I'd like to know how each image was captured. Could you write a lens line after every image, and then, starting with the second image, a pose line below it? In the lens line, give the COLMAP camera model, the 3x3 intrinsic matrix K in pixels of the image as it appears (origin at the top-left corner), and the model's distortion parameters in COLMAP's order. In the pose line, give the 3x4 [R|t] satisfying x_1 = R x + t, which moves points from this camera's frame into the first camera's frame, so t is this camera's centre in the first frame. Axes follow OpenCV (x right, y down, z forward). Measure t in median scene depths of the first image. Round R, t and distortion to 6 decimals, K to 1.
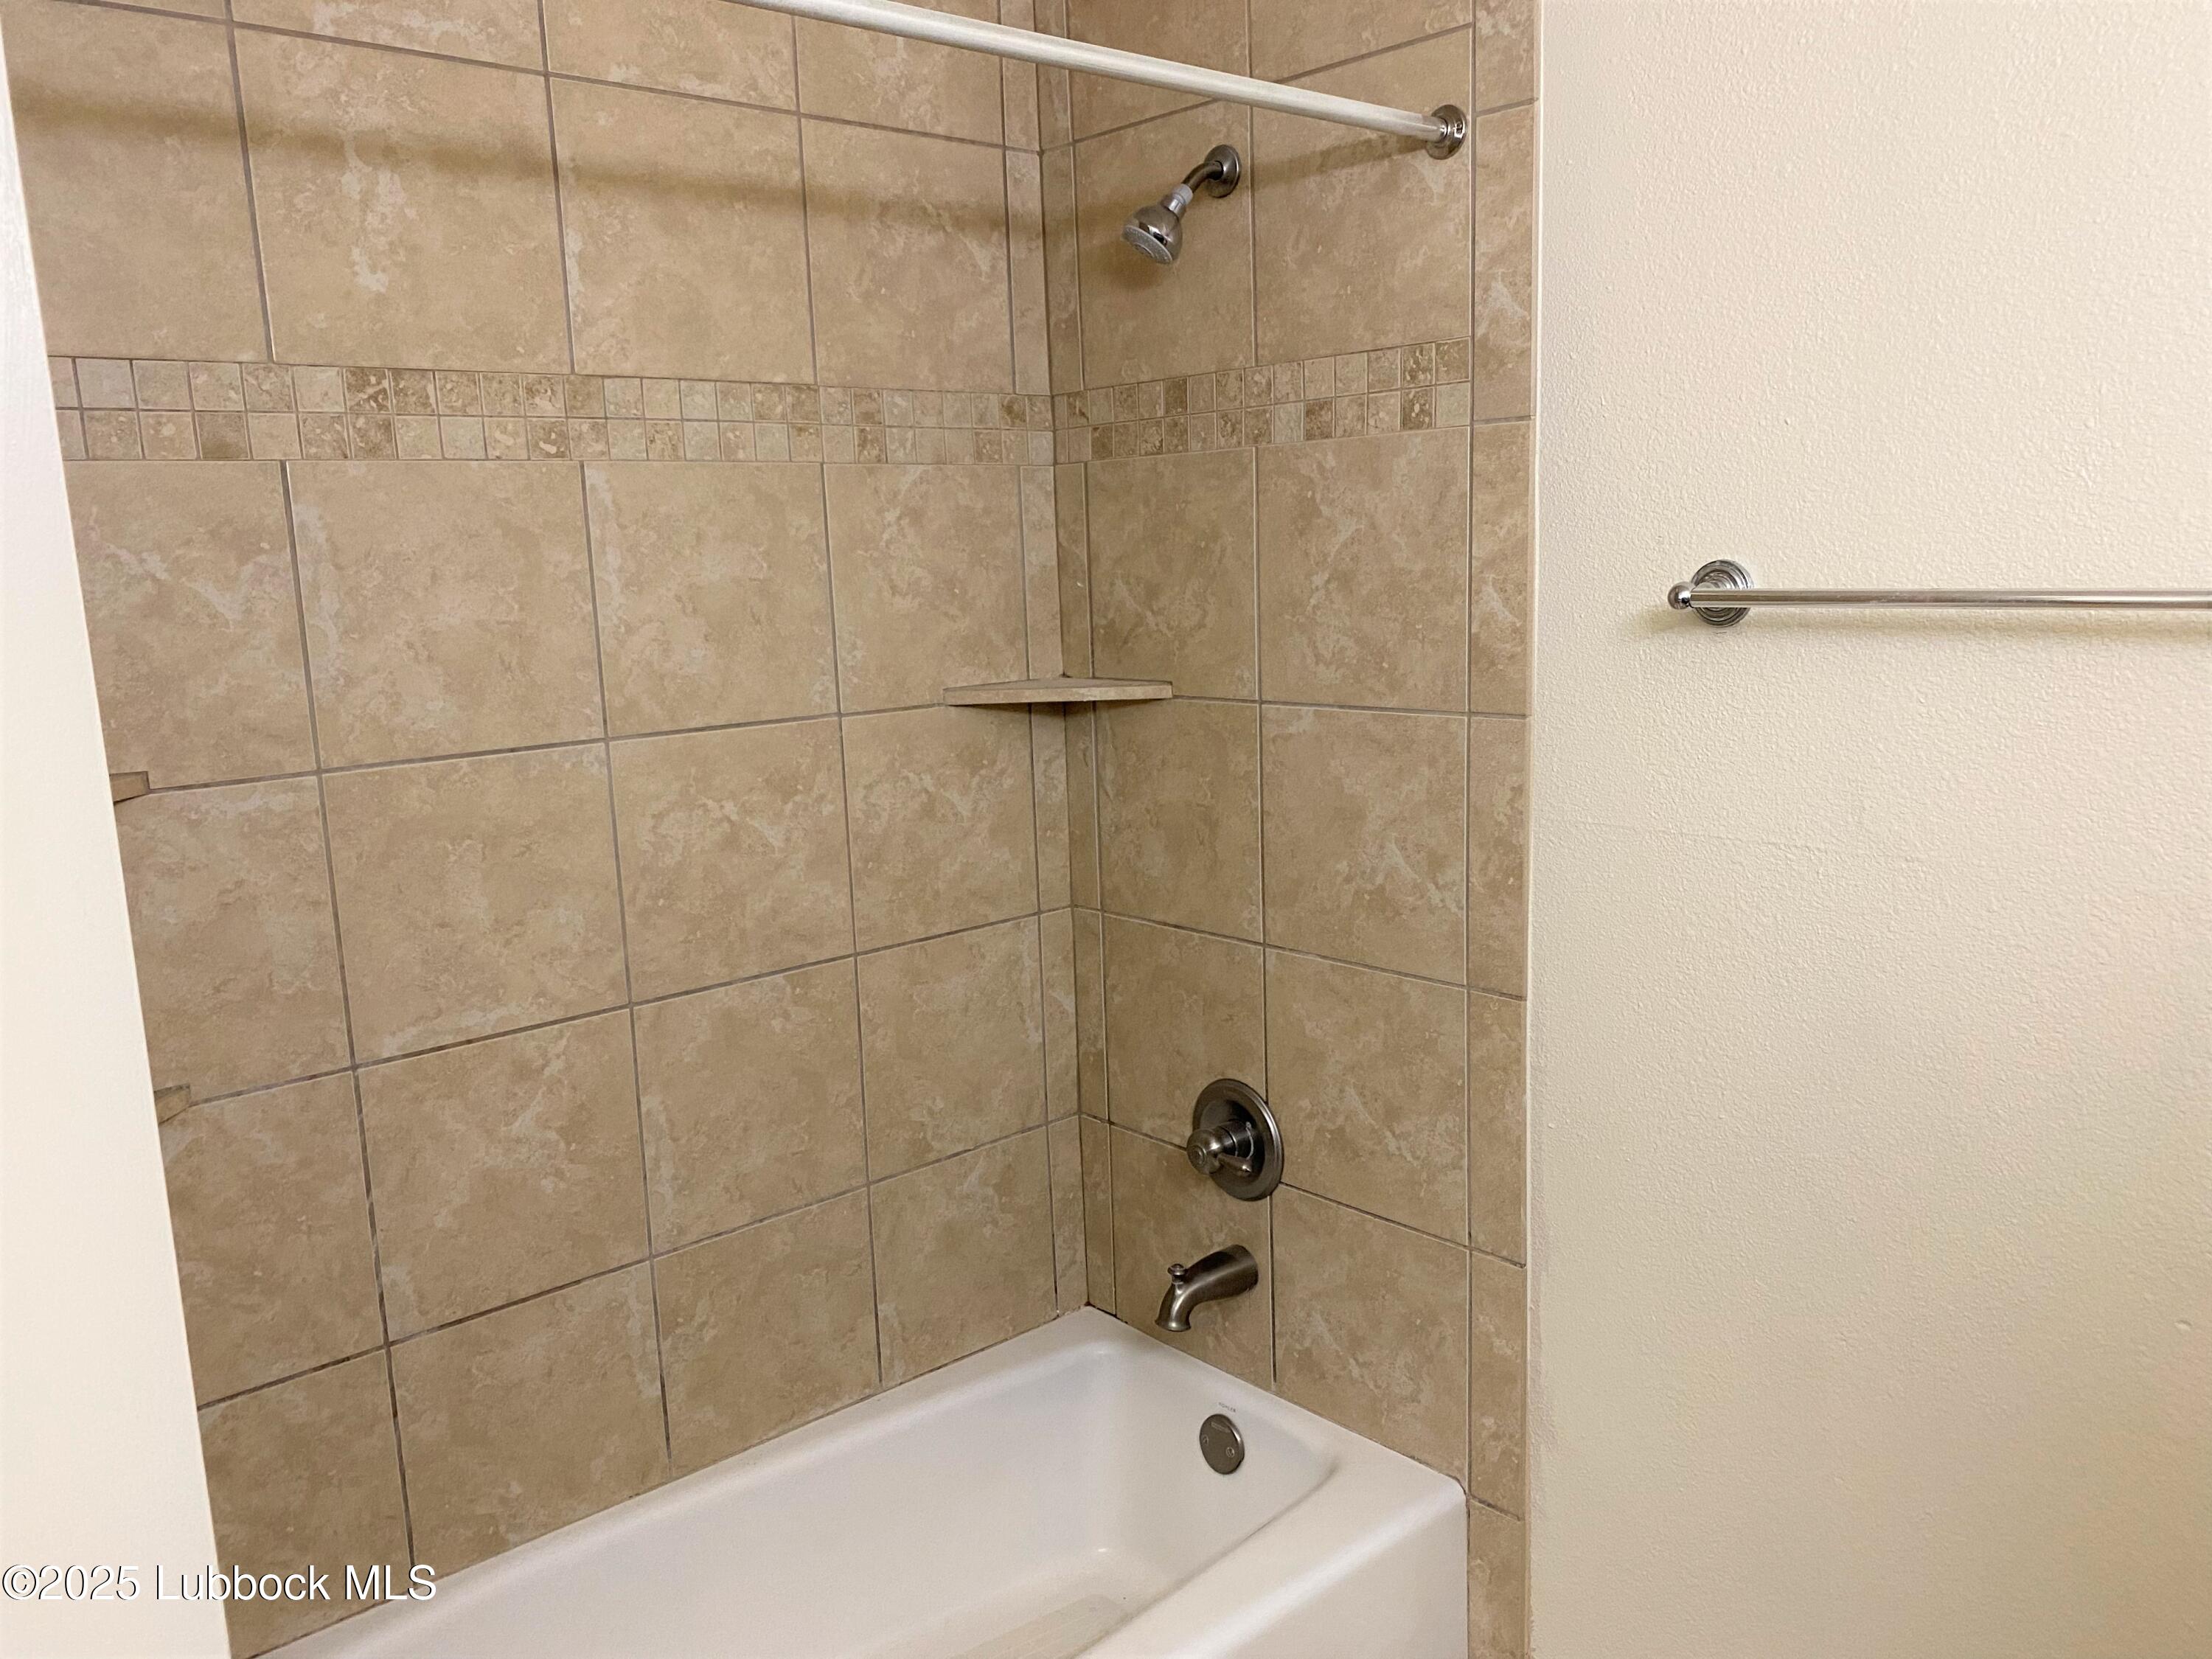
lens RADIAL K [[1694.9, 0, 1107.5], [0, 1694.9, 831.2], [0, 0, 1]] dist [0.003119, -0.004637]
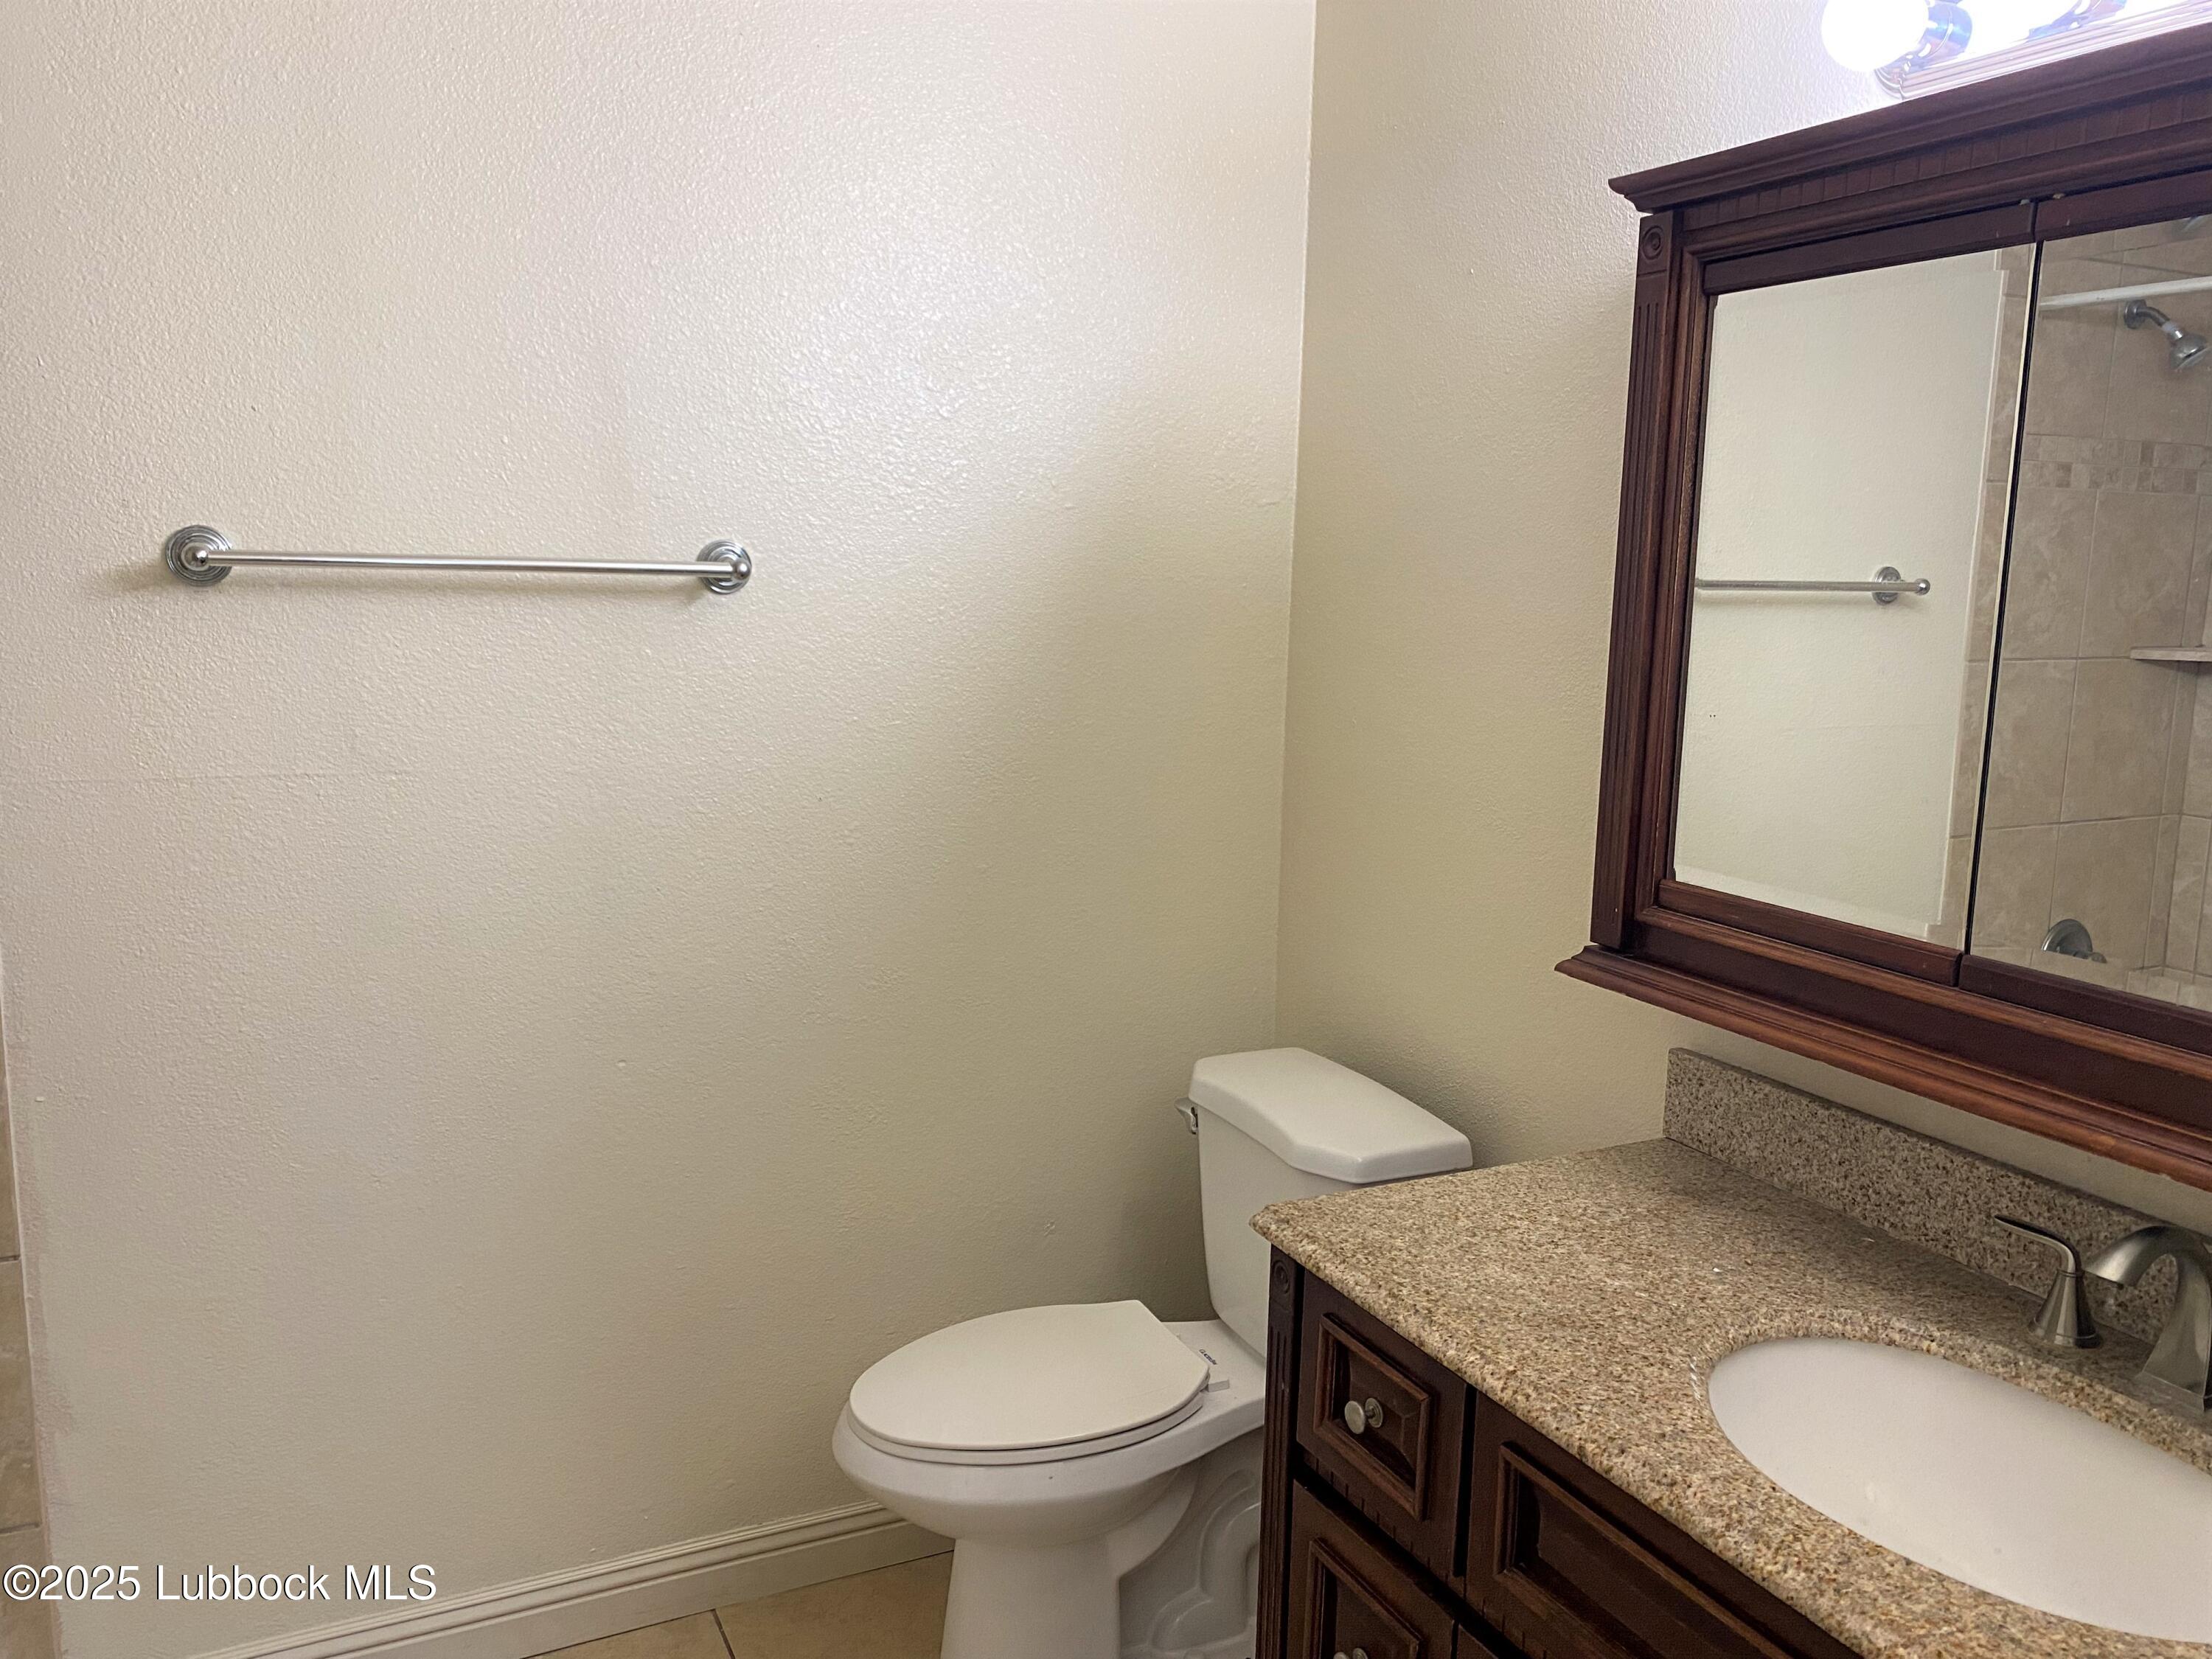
lens RADIAL K [[1694.9, 0, 1107.5], [0, 1694.9, 831.2], [0, 0, 1]] dist [0.003119, -0.004637]
pose [[0.272634, -0.108940, 0.955930, -0.562535], [0.129461, 0.988687, 0.075751, 0.031027], [-0.953368, 0.103103, 0.283653, 0.141440]]
